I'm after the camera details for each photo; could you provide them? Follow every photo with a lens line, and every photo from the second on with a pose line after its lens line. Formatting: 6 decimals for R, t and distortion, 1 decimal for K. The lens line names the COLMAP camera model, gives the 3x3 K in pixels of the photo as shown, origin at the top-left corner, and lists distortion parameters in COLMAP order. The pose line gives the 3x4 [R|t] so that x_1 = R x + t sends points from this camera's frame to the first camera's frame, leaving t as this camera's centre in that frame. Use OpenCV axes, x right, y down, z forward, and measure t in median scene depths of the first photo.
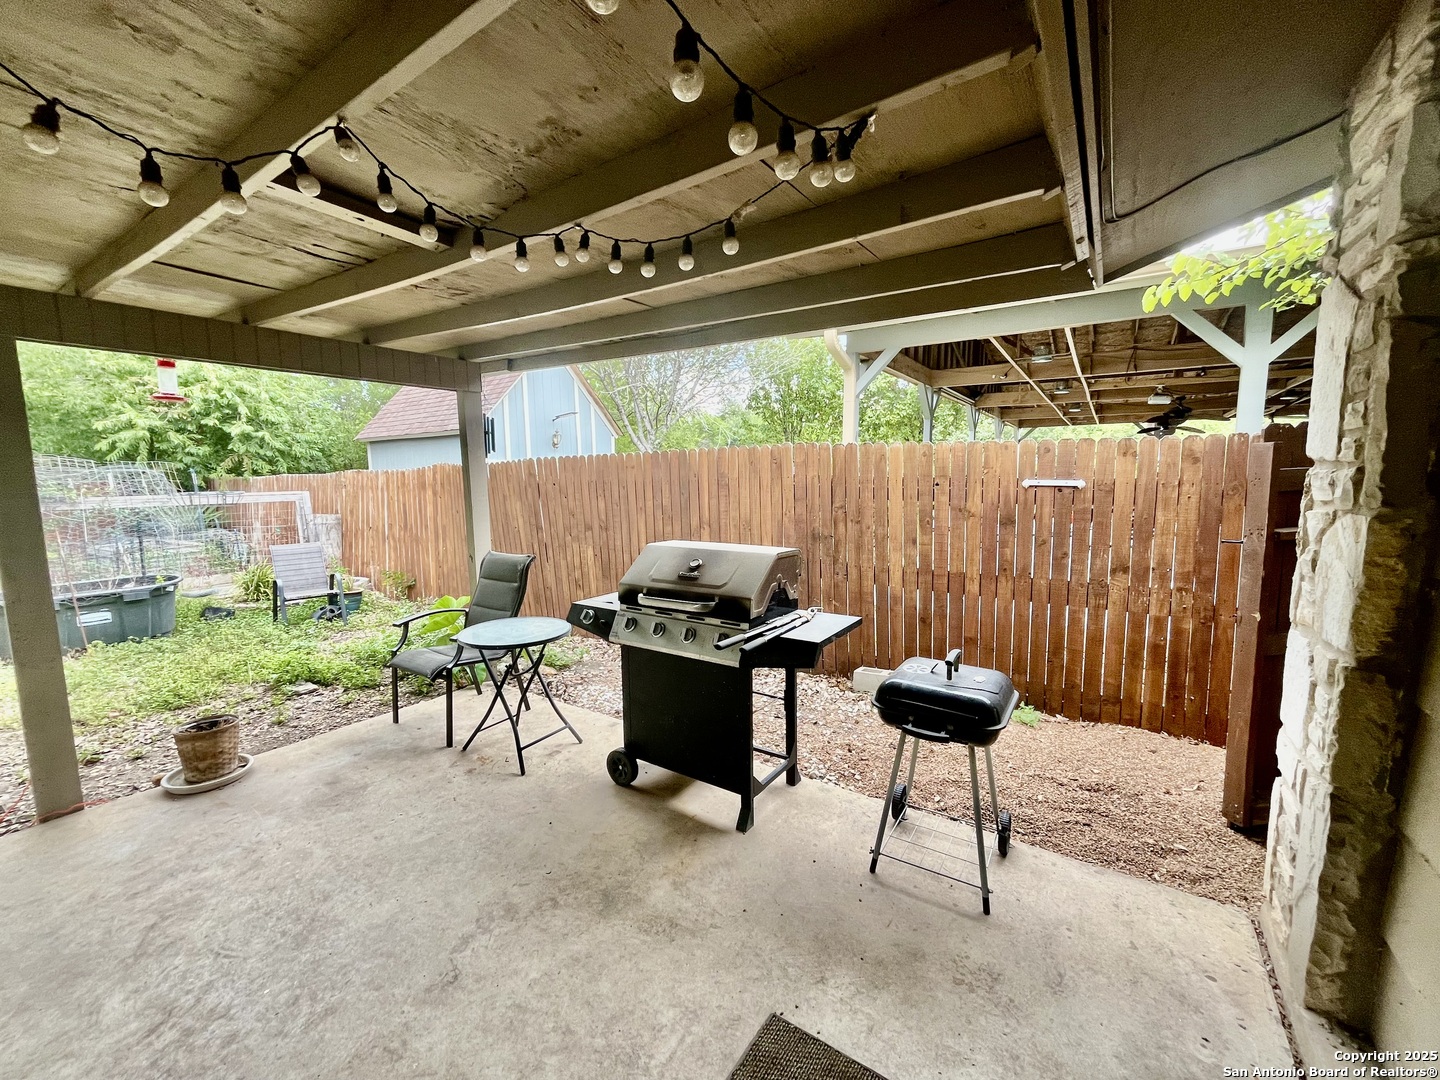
lens RADIAL K [[580.5, 0, 719.5], [0, 580.5, 541.9], [0, 0, 1]] dist [-0.002790, -0.000210]
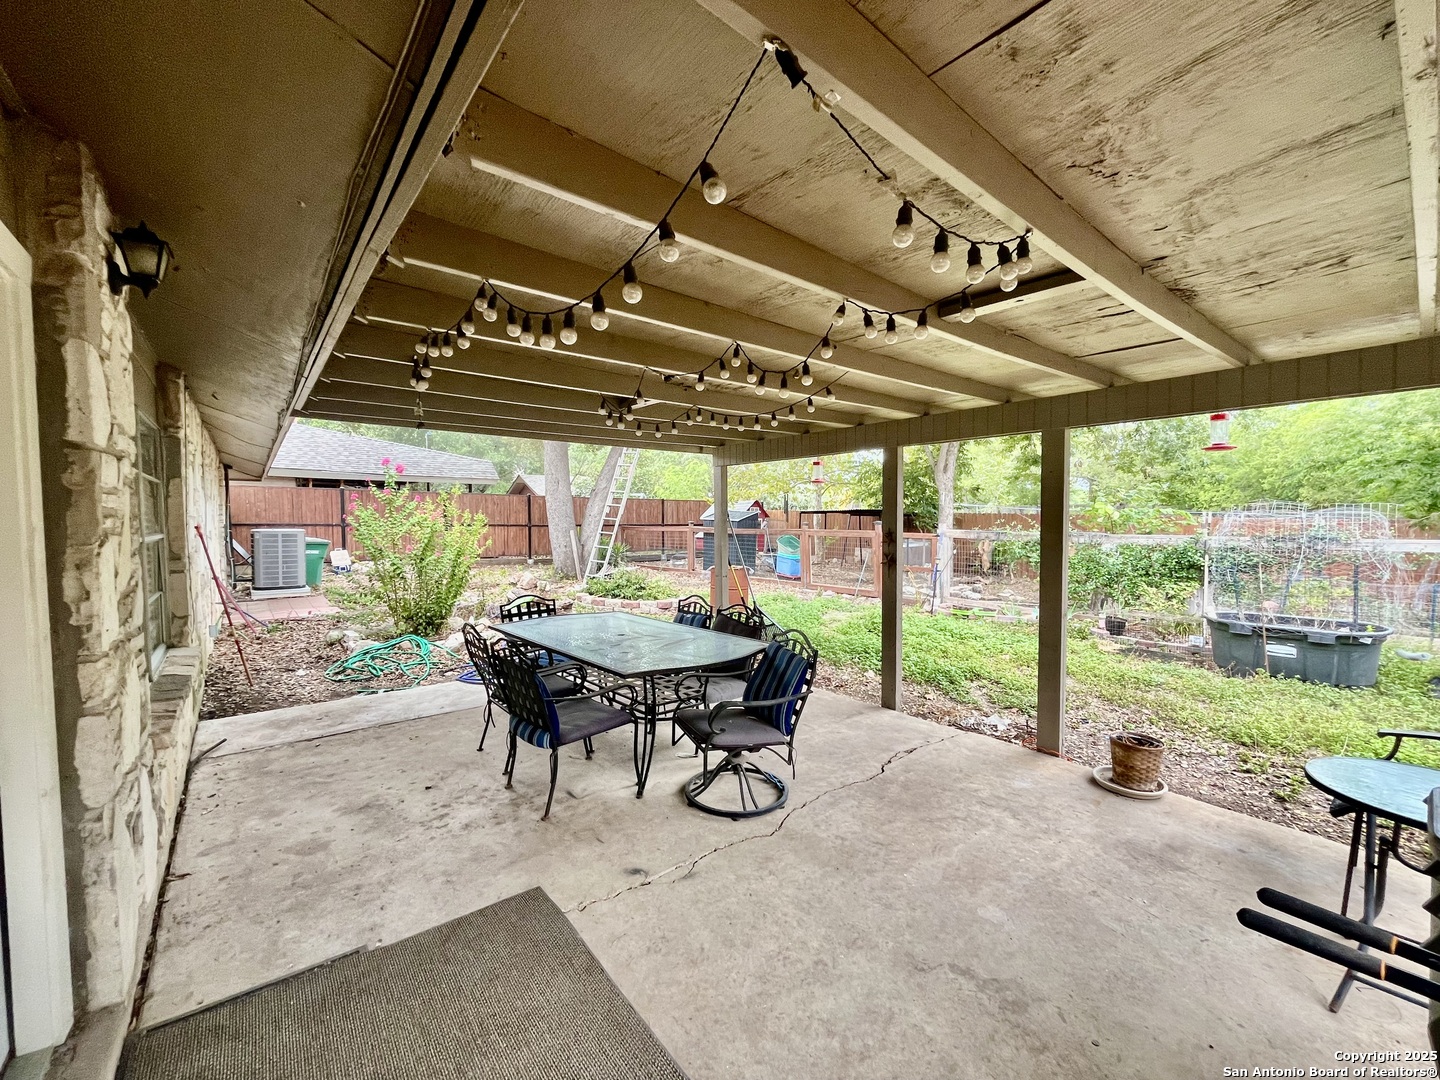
lens RADIAL K [[580.5, 0, 718.2], [0, 580.5, 540.3], [0, 0, 1]] dist [-0.002790, -0.000210]
pose [[-0.293377, 0.038647, -0.955215, 0.415815], [-0.106035, 0.991702, 0.072690, -0.065385], [0.950098, 0.122612, -0.286844, 0.506213]]
